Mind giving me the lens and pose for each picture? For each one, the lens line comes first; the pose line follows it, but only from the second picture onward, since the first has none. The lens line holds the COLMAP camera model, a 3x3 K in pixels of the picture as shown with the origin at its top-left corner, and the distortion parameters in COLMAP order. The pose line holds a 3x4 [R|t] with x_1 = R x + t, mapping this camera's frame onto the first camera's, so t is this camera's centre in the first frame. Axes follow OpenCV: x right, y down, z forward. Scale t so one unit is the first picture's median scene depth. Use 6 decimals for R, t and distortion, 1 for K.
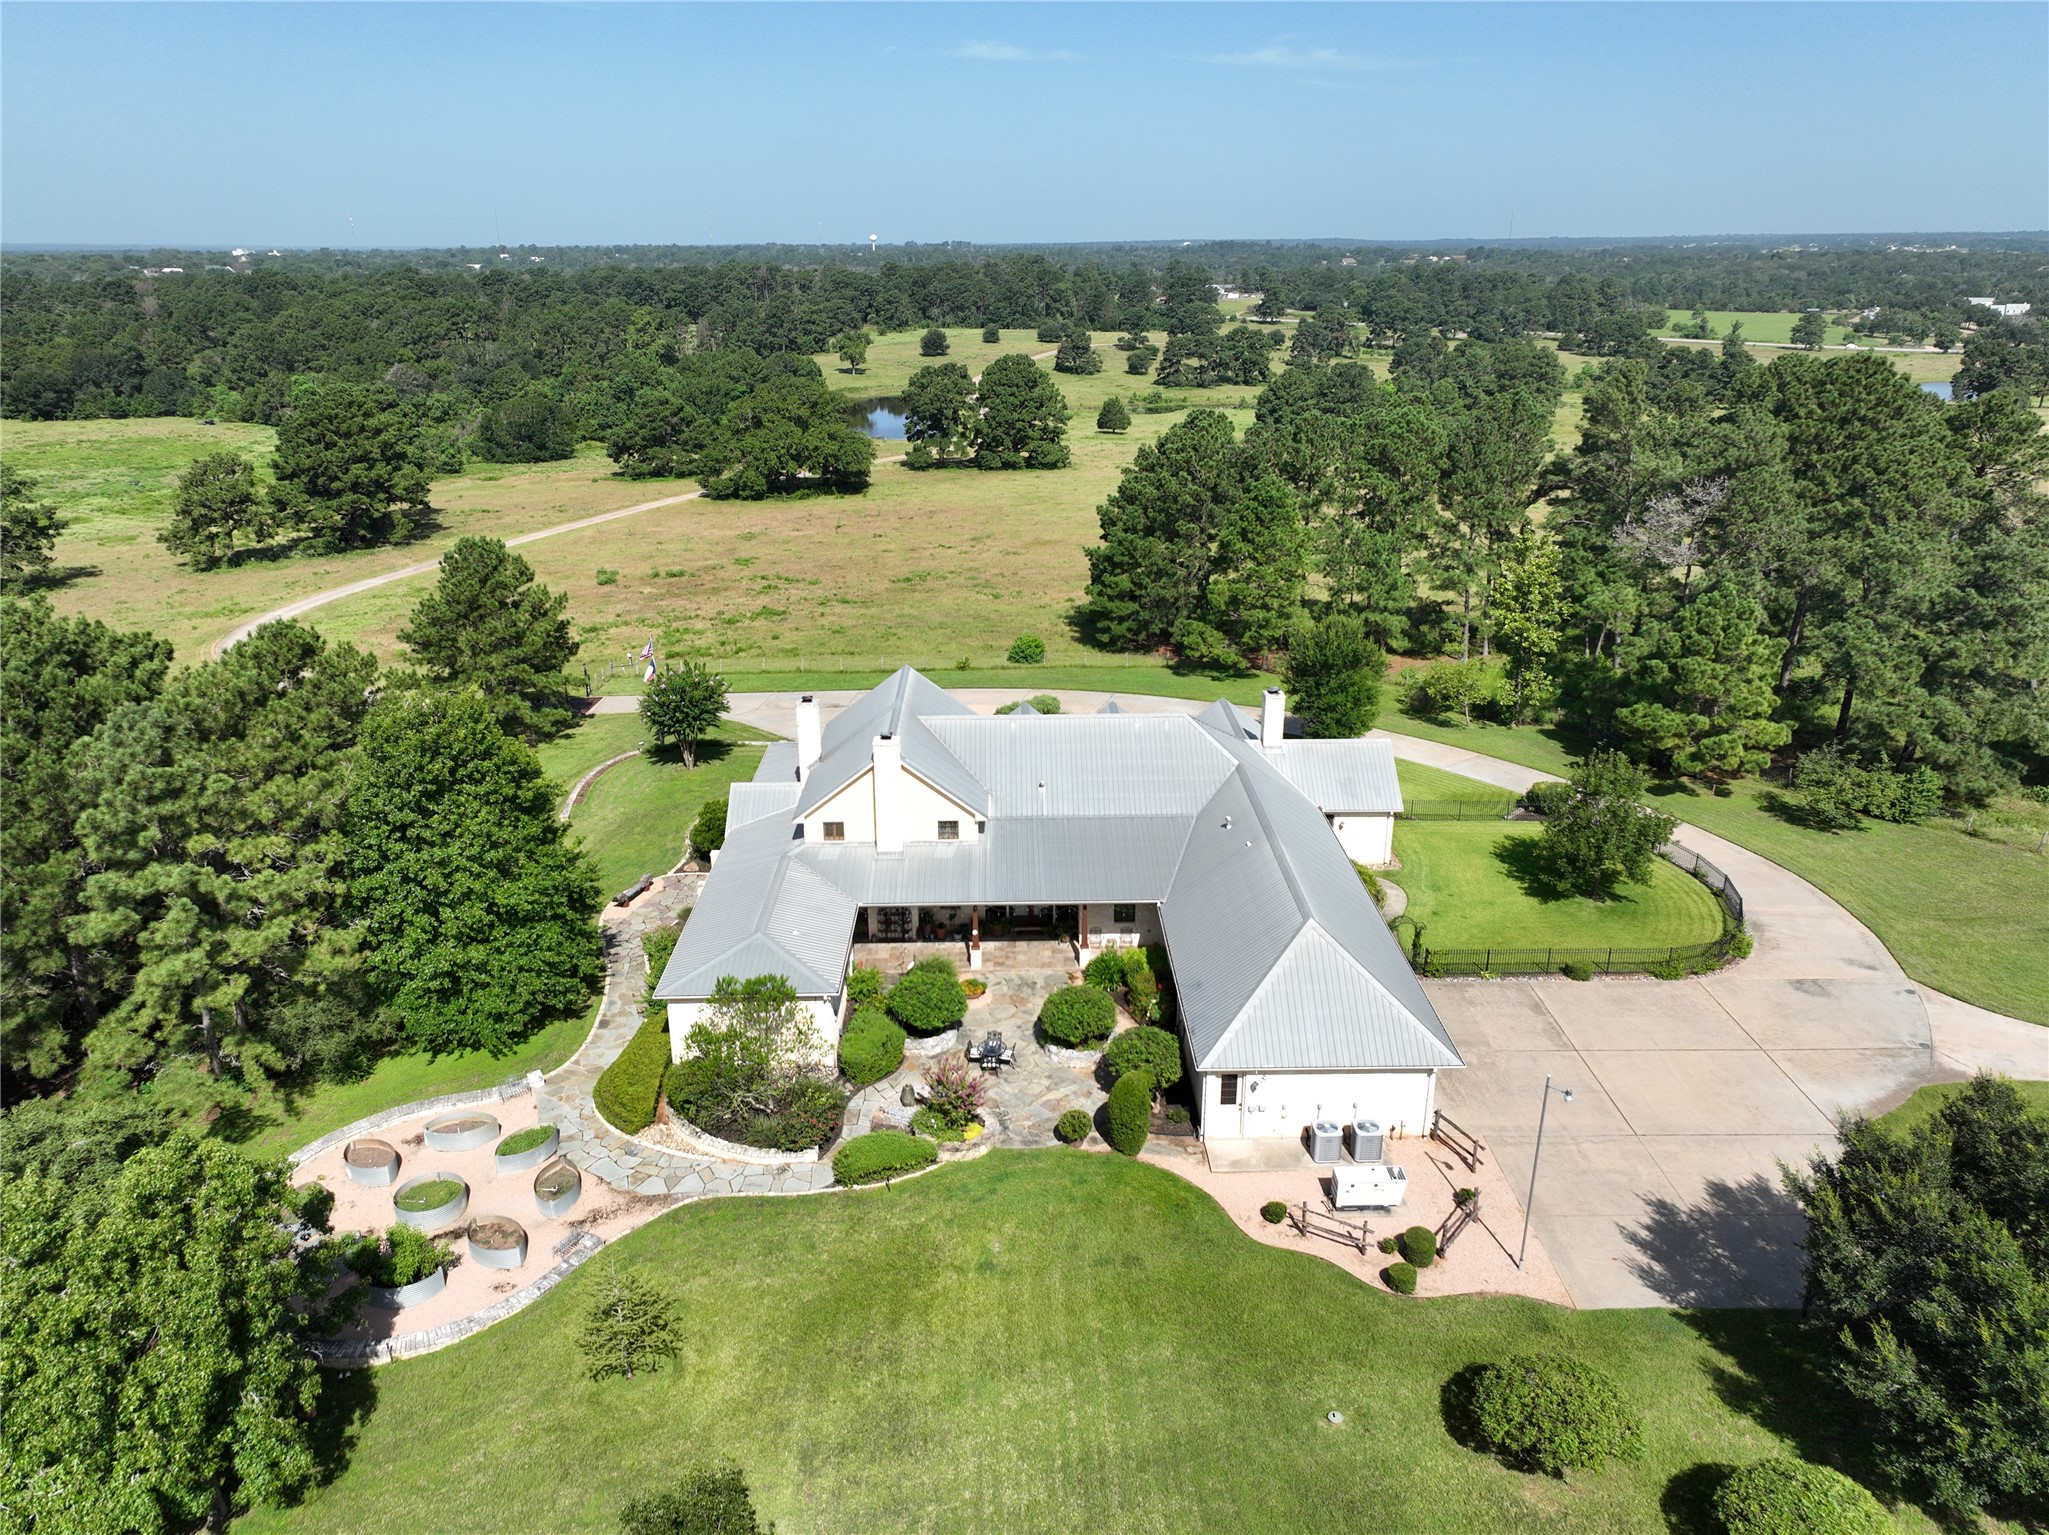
lens RADIAL K [[1422.6, 0, 1024.5], [0, 1422.6, 767.5], [0, 0, 1]] dist [0.029577, -0.002059]
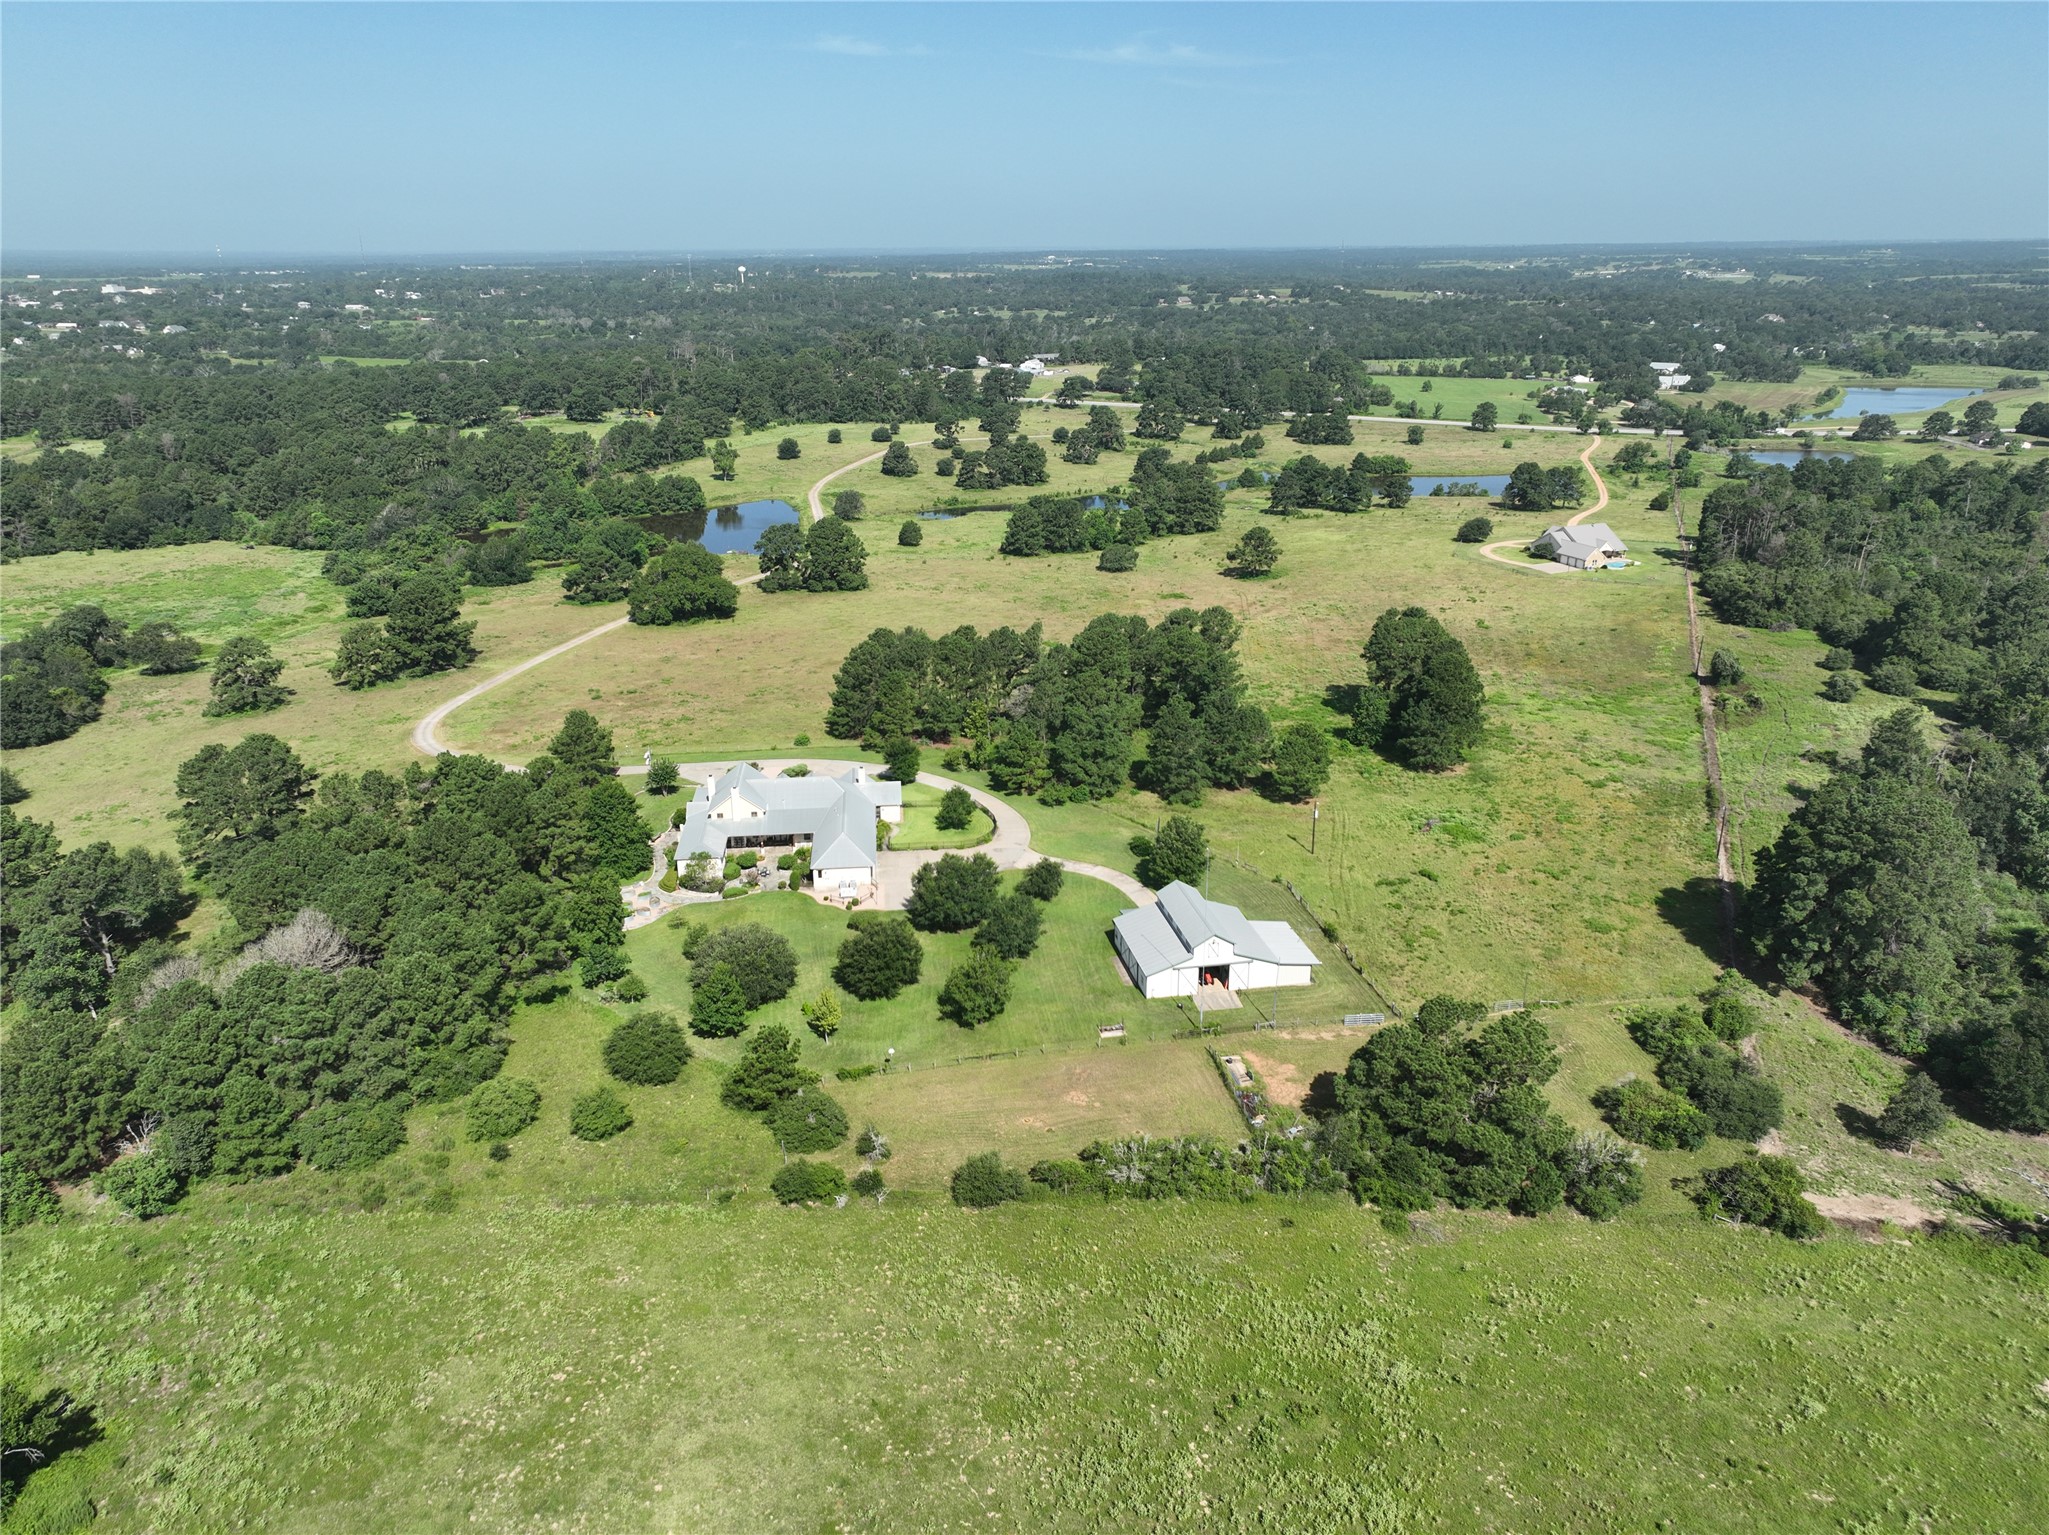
lens RADIAL K [[1422.6, 0, 1024.5], [0, 1422.6, 767.5], [0, 0, 1]] dist [0.029577, -0.002059]
pose [[0.996492, -0.029042, 0.078491, 0.224476], [0.029092, 0.999577, 0.000508, -0.034874], [-0.078473, 0.001777, 0.996915, -1.680819]]
